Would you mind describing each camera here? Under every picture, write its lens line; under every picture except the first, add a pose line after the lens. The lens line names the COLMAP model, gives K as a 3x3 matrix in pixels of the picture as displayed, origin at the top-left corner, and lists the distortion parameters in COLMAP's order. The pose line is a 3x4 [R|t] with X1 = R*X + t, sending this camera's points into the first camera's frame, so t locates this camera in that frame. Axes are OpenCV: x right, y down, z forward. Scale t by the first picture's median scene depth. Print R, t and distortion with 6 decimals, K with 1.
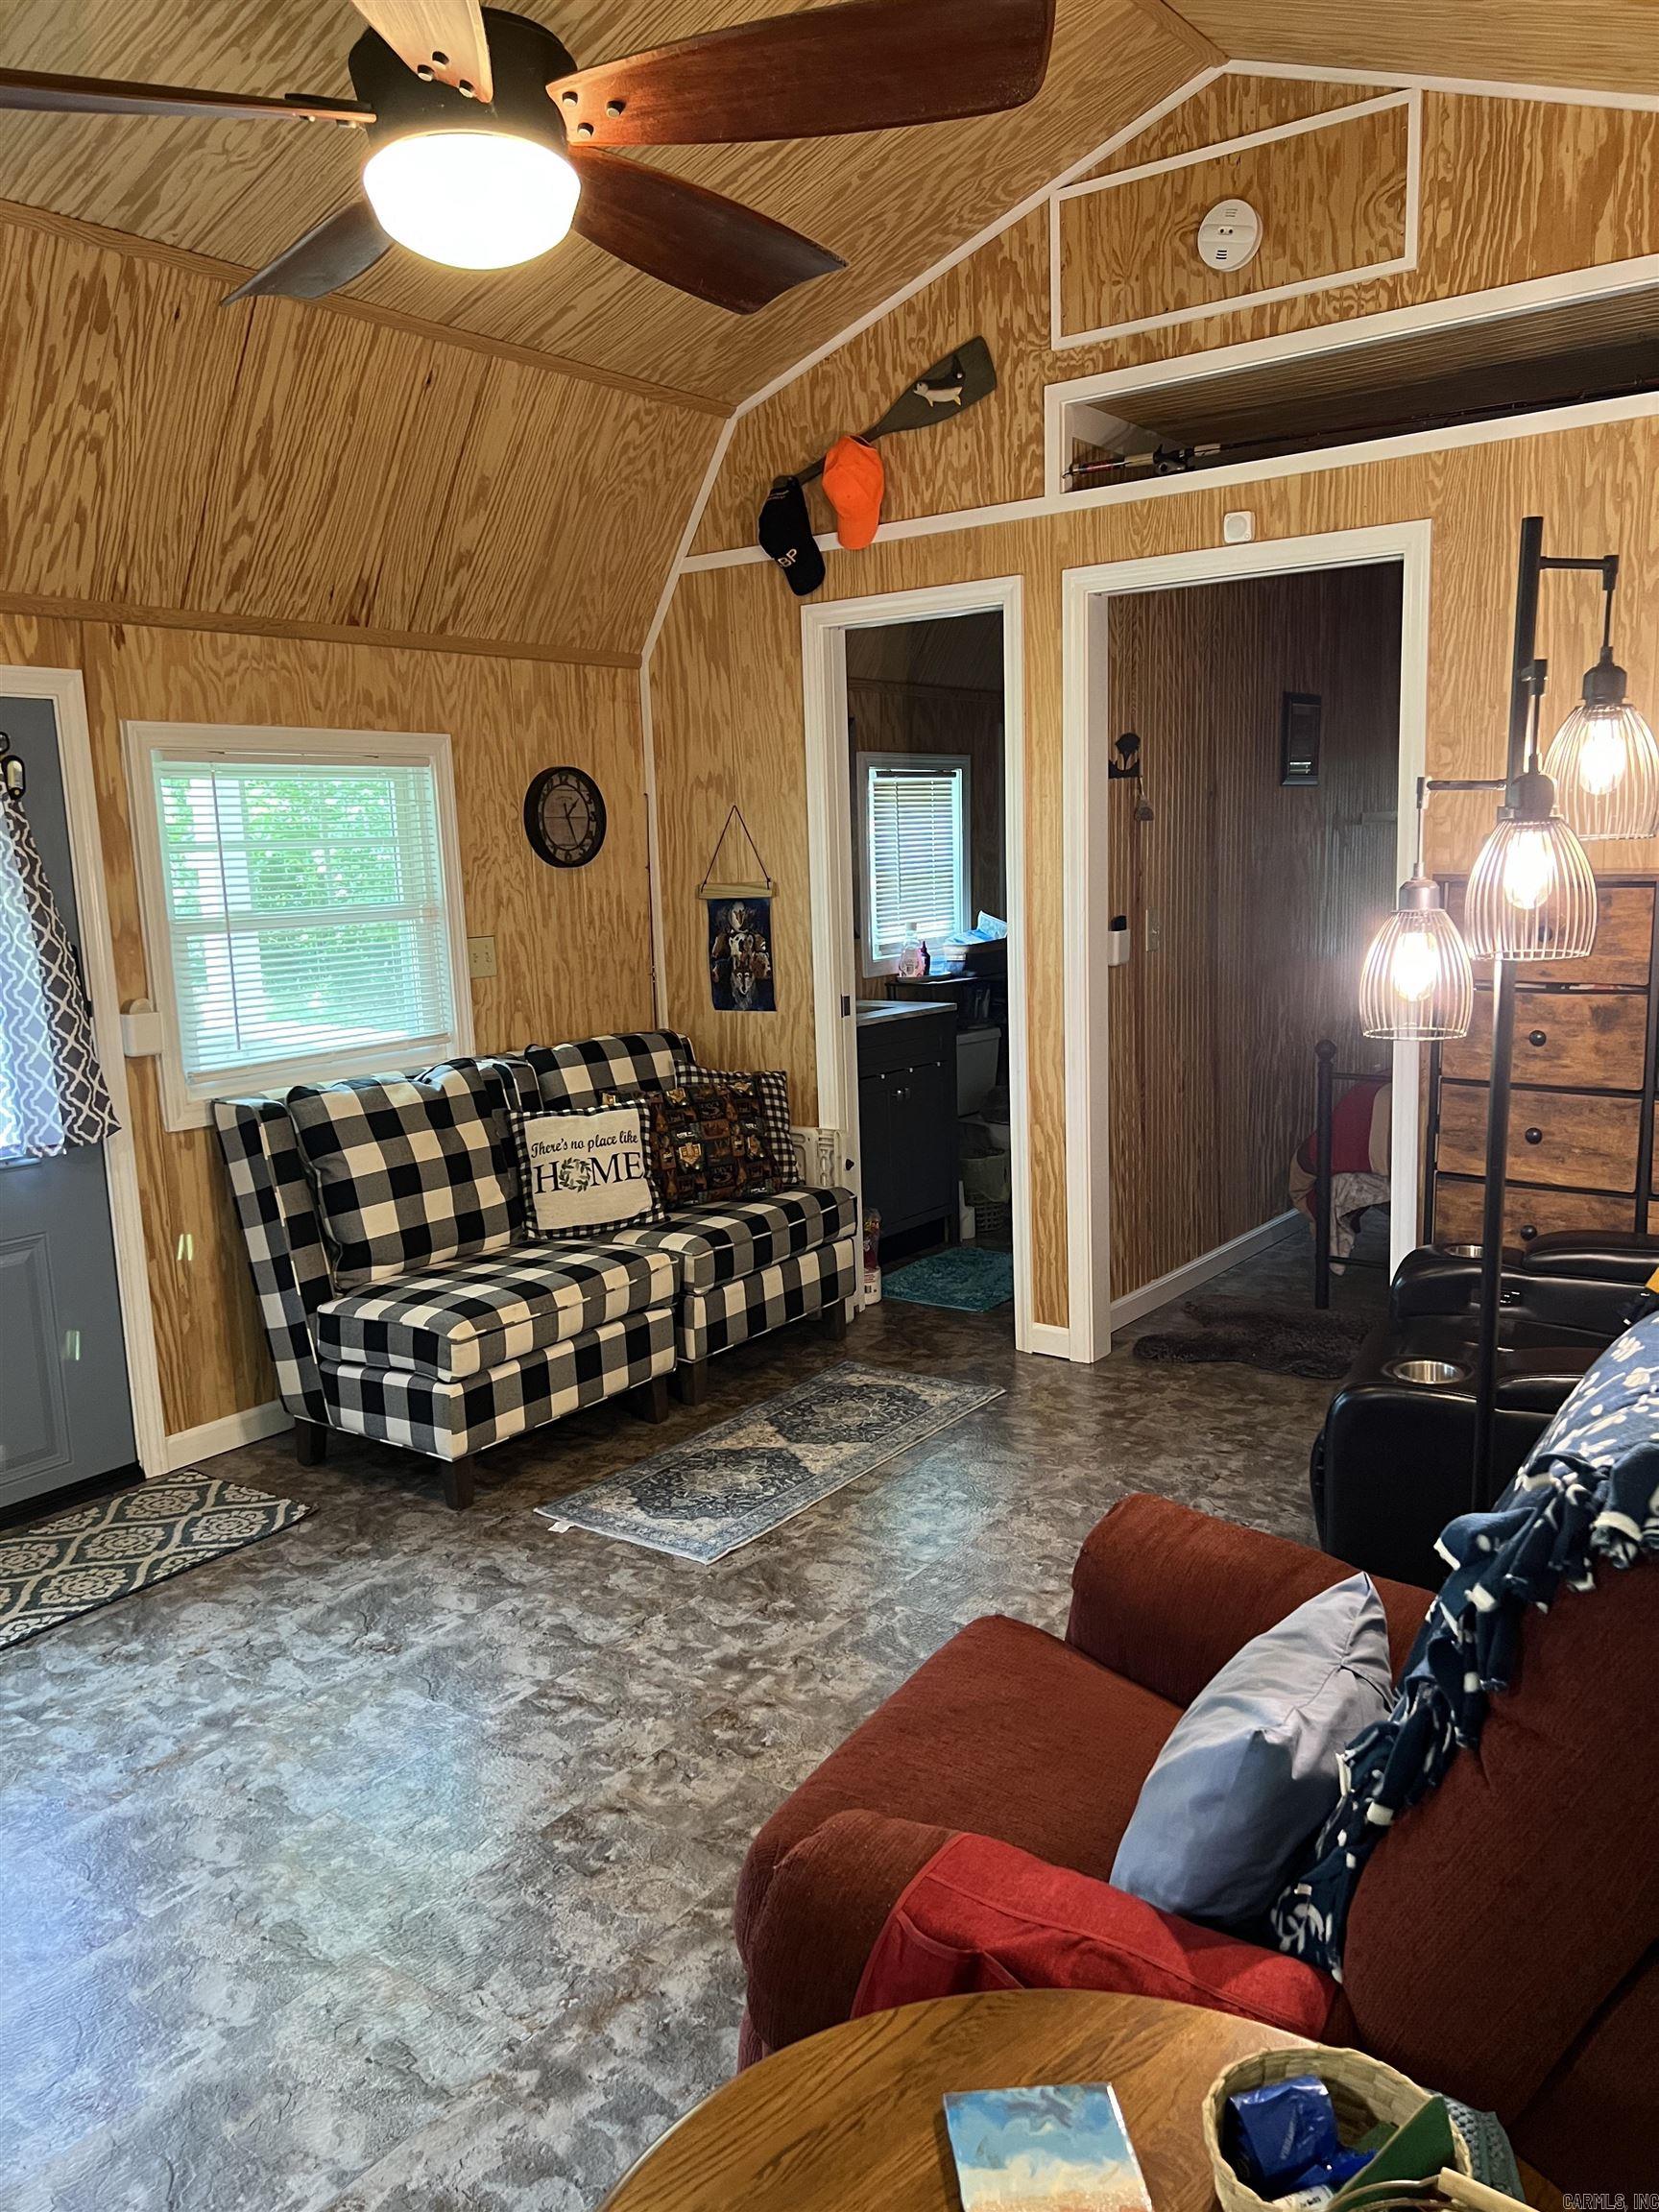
lens RADIAL K [[1653.6, 0, 813.5], [0, 1653.6, 1123.5], [0, 0, 1]] dist [0.053896, -0.064044]
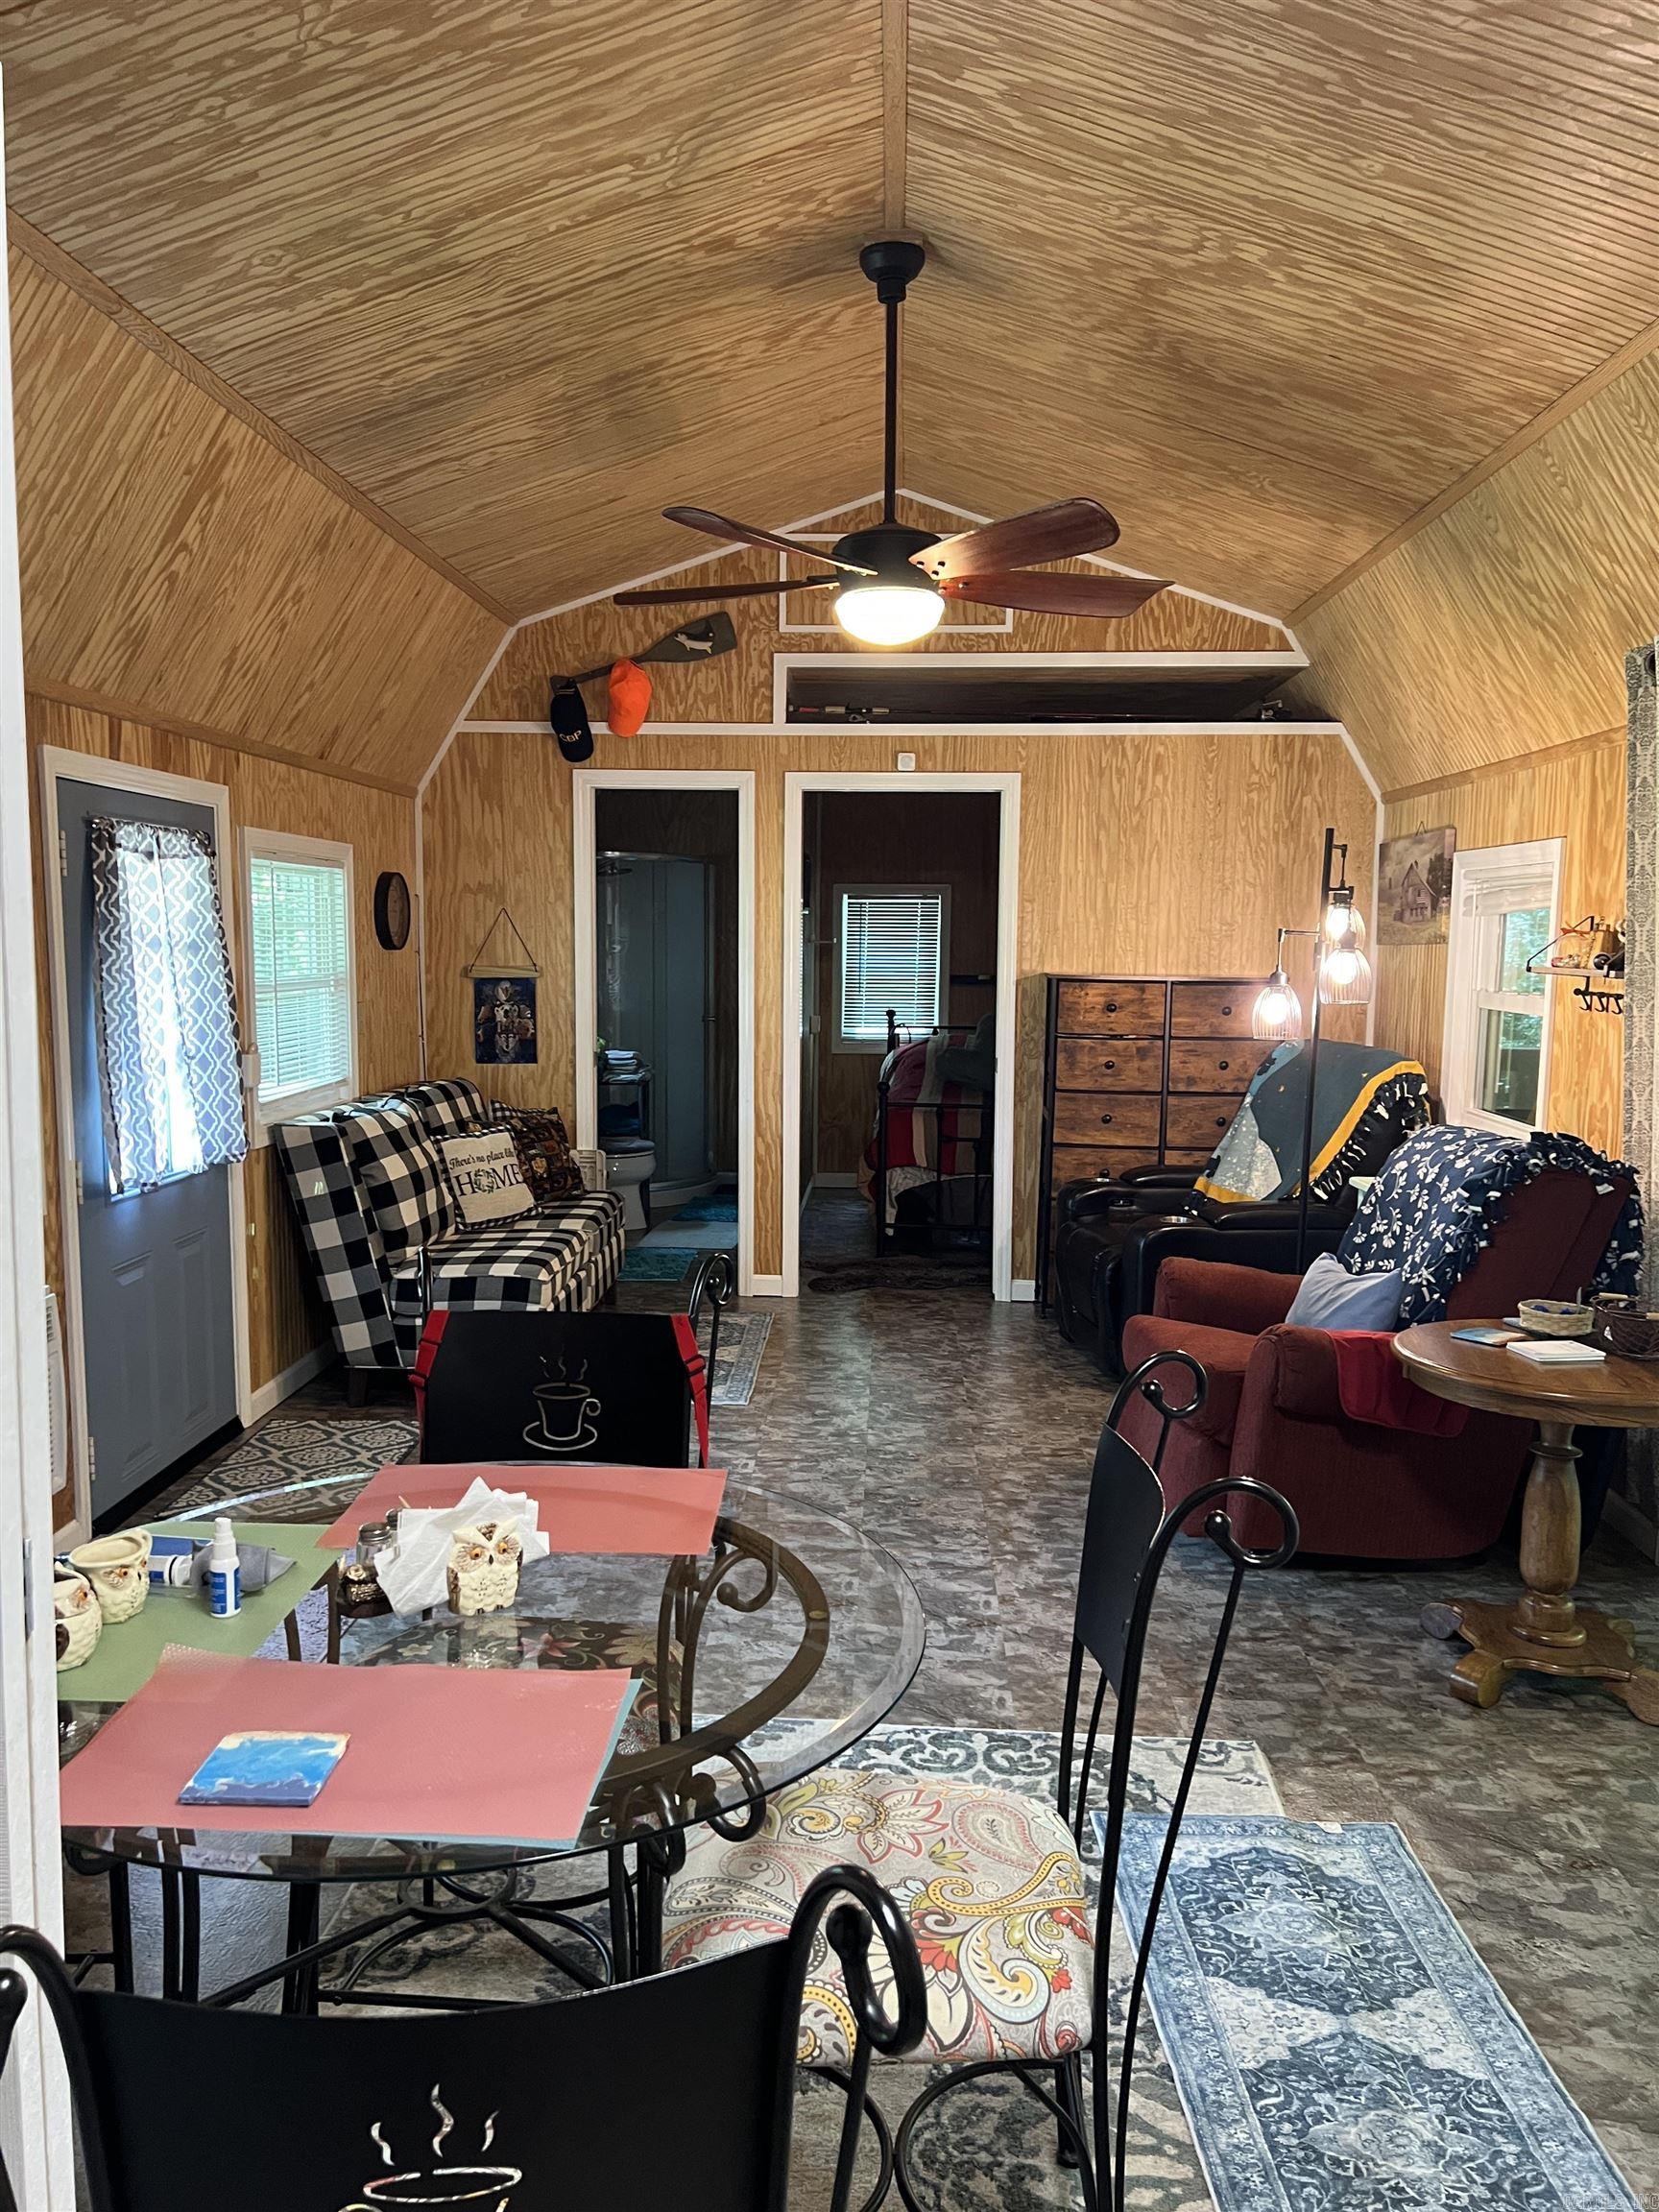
lens RADIAL K [[1653.6, 0, 790.5], [0, 1653.6, 1124.1], [0, 0, 1]] dist [0.053896, -0.064044]
pose [[0.834094, -0.021843, 0.551189, -0.667516], [0.055572, 0.997459, -0.044568, 0.058317], [-0.548816, 0.067805, 0.833189, -0.244626]]
